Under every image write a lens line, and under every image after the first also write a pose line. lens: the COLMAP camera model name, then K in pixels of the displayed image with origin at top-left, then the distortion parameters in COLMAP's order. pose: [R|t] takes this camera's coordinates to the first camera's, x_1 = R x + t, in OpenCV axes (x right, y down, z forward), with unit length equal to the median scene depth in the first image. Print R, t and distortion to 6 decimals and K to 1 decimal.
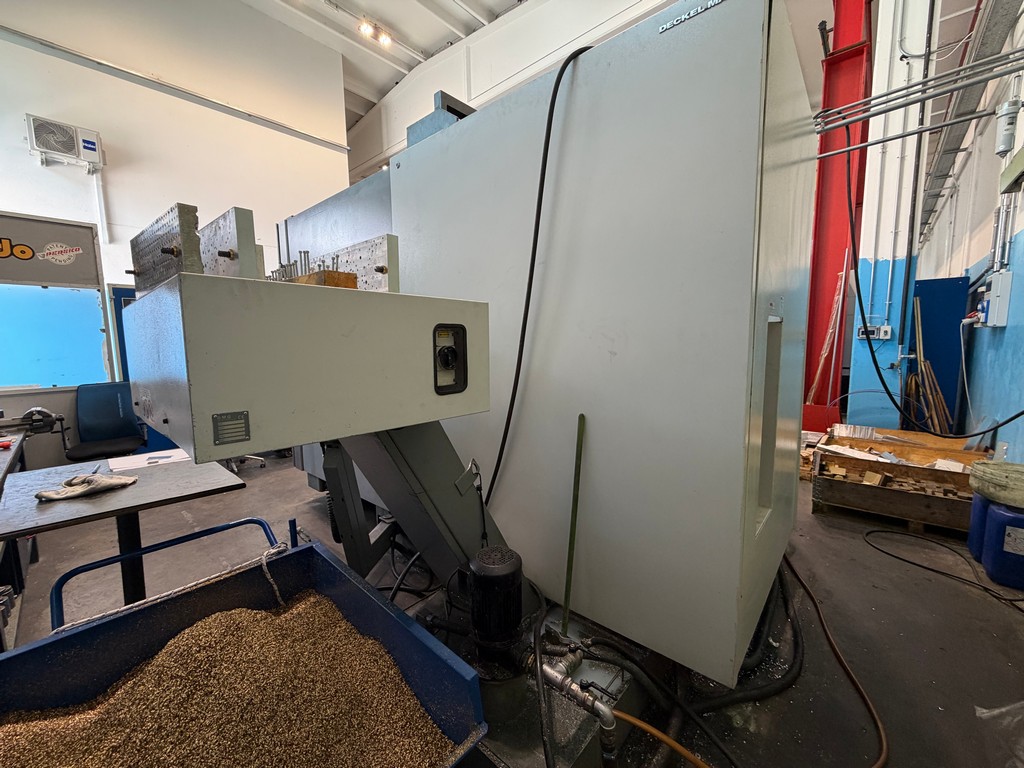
lens RADIAL K [[408.9, 0, 507.6], [0, 408.9, 382.6], [0, 0, 1]] dist [0.001519, -0.000193]
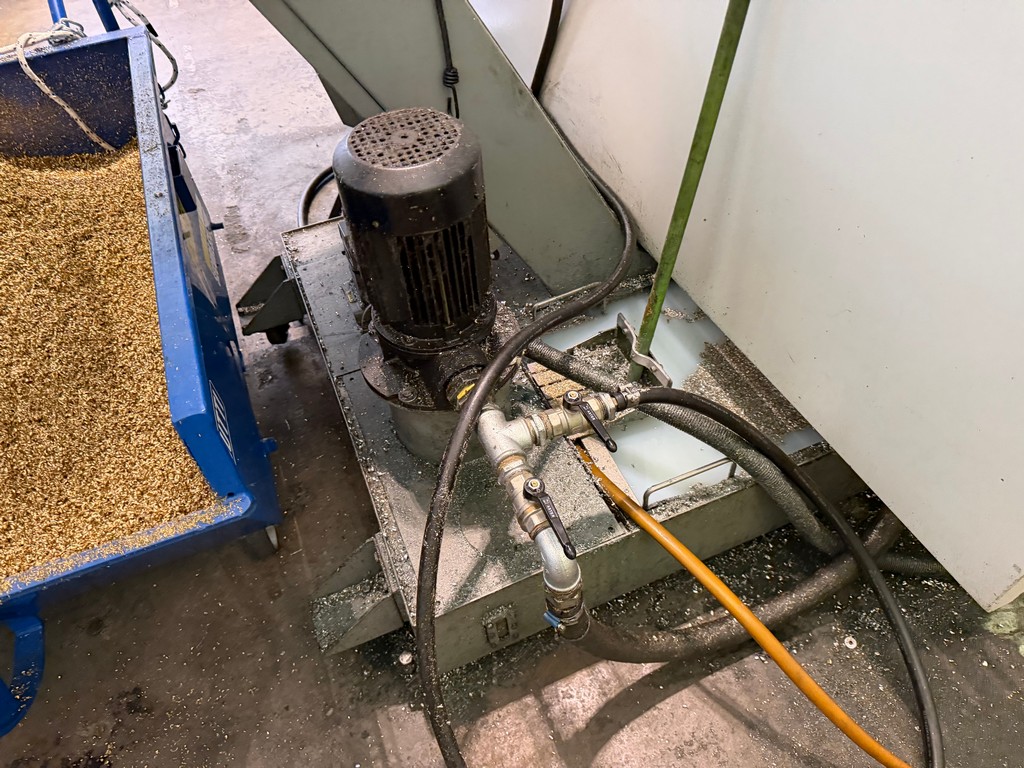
lens RADIAL K [[729.1, 0, 512.0], [0, 729.1, 384.0], [0, 0, 1]] dist [0.041682, -0.061530]
pose [[0.898779, 0.299431, -0.320215, 0.293104], [0.008951, 0.717727, 0.696267, 0.132206], [0.438311, -0.628657, 0.642397, 0.478073]]
